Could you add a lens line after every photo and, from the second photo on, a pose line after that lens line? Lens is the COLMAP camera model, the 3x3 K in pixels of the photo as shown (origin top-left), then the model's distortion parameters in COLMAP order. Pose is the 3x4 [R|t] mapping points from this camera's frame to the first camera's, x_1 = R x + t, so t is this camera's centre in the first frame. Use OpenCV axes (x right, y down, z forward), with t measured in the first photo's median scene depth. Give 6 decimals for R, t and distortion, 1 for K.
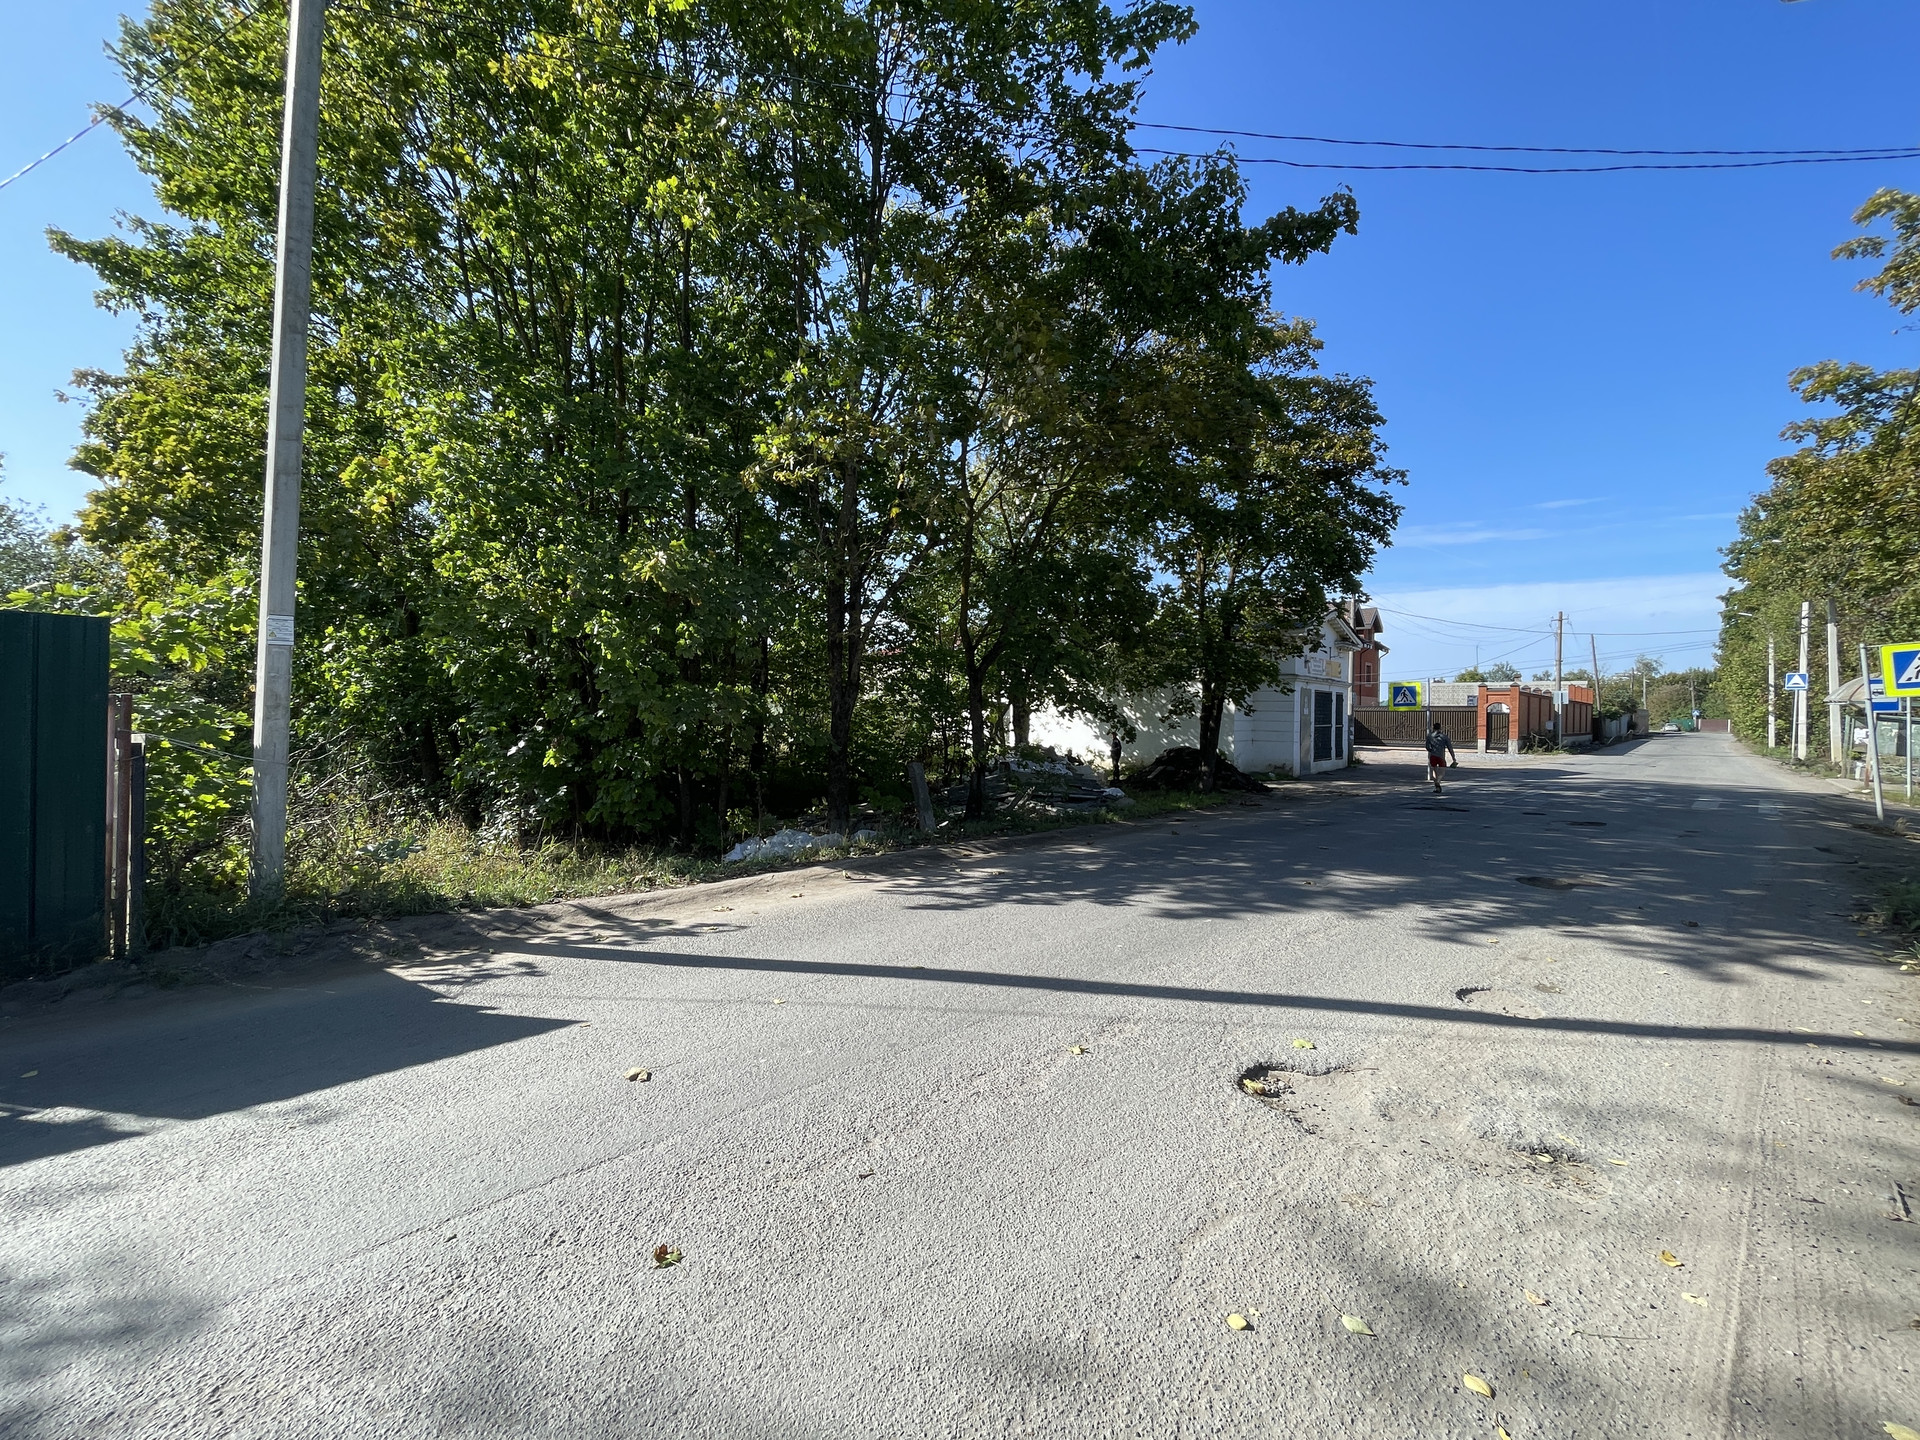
lens RADIAL K [[769.3, 0, 955.8], [0, 769.3, 720.1], [0, 0, 1]] dist [-0.001748, -0.000577]
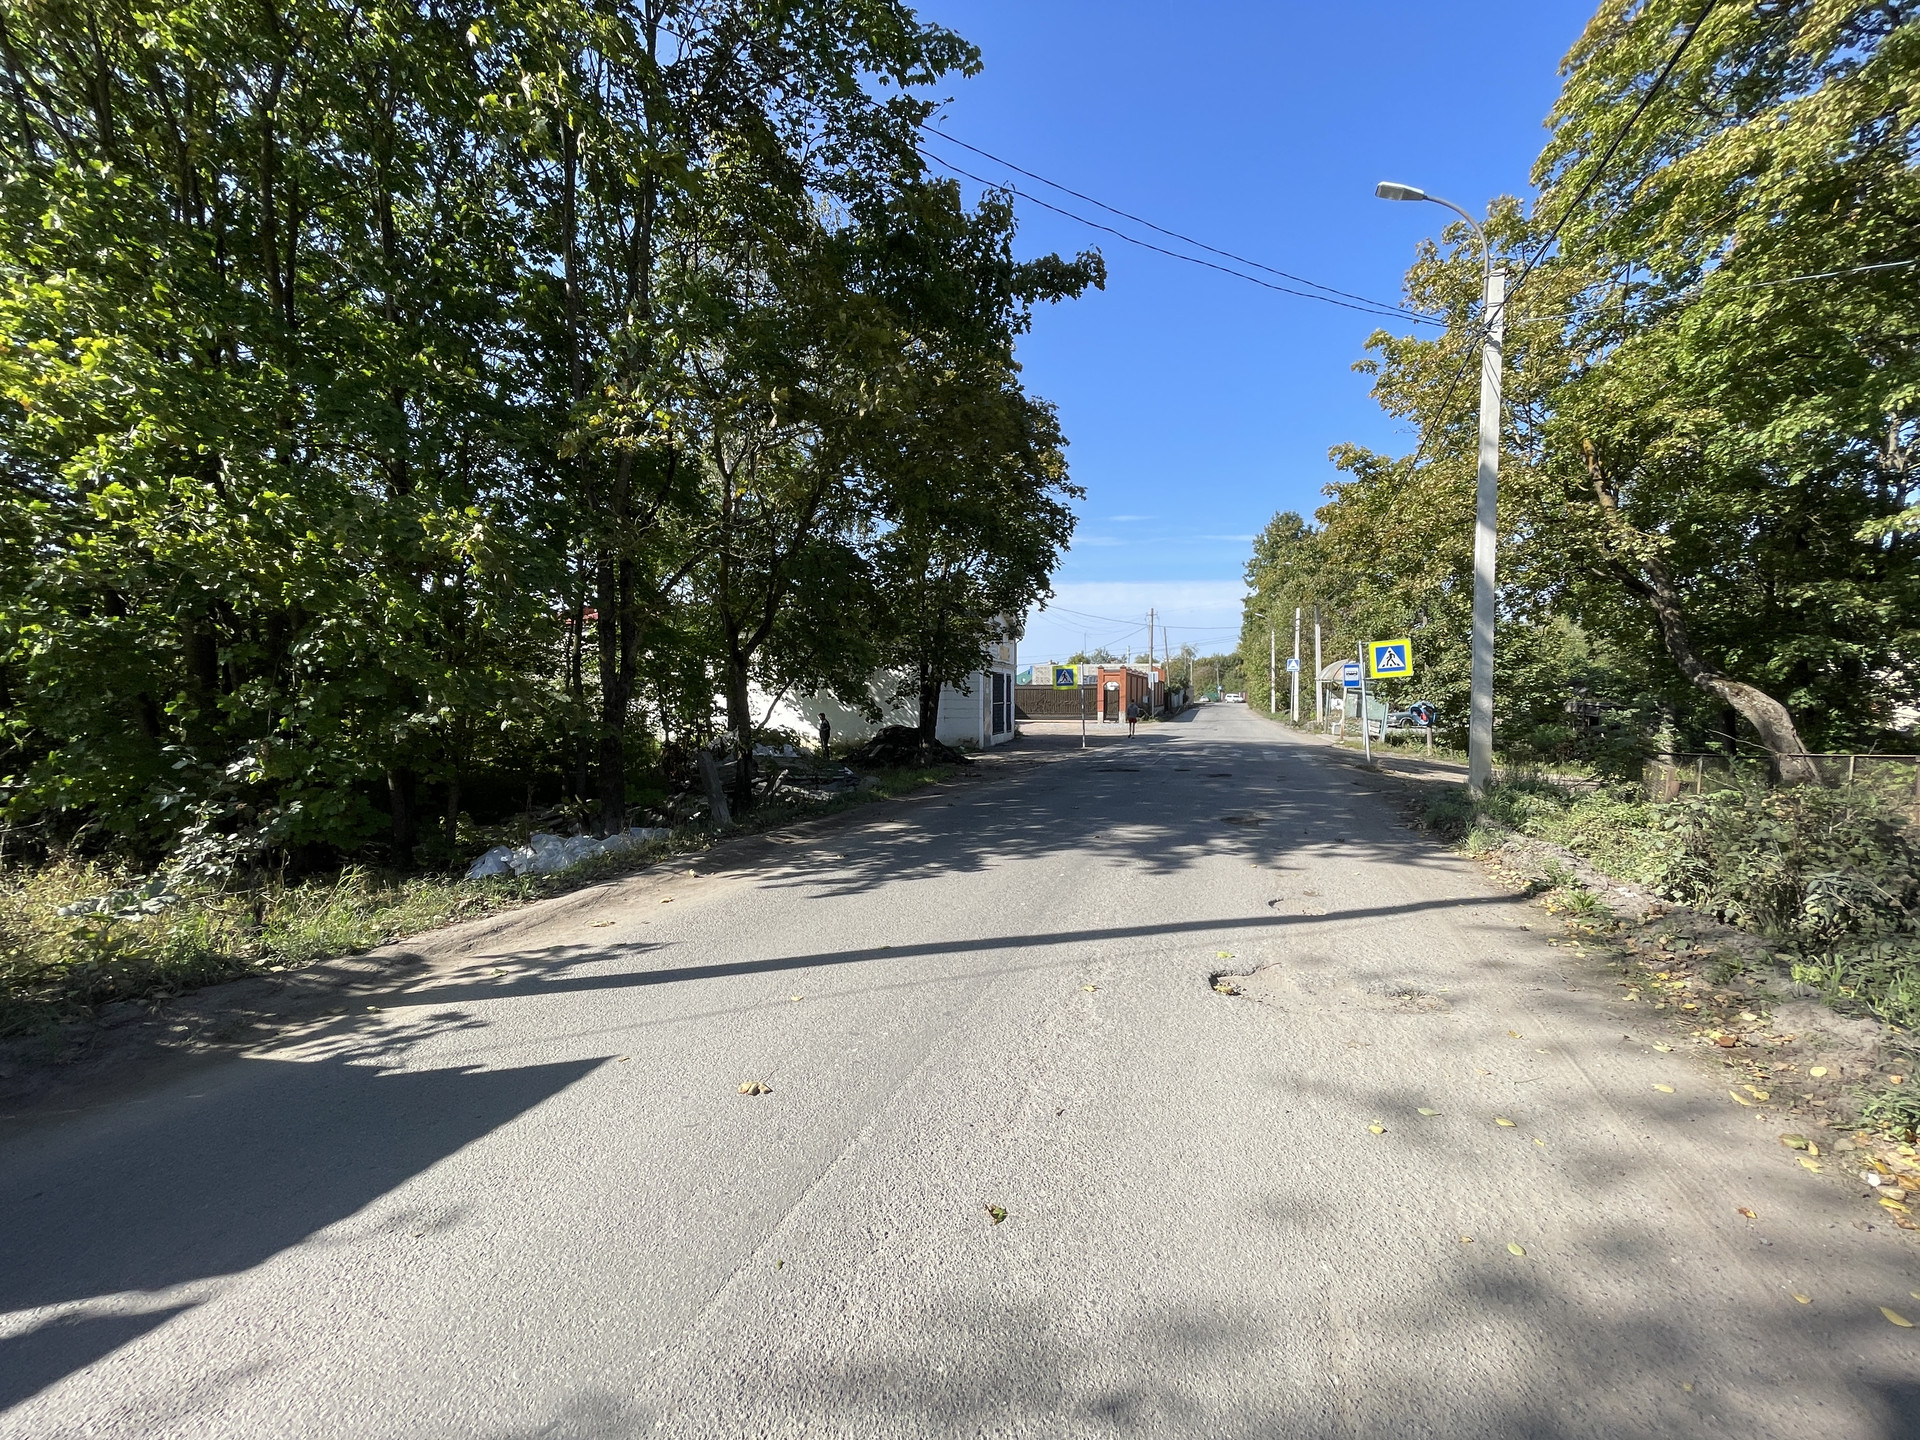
lens RADIAL K [[769.3, 0, 955.8], [0, 769.3, 720.1], [0, 0, 1]] dist [-0.001748, -0.000577]
pose [[0.903877, -0.026912, 0.426945, -0.168155], [0.015762, 0.999437, 0.029629, -0.006841], [-0.427502, -0.020051, 0.903792, 0.009207]]
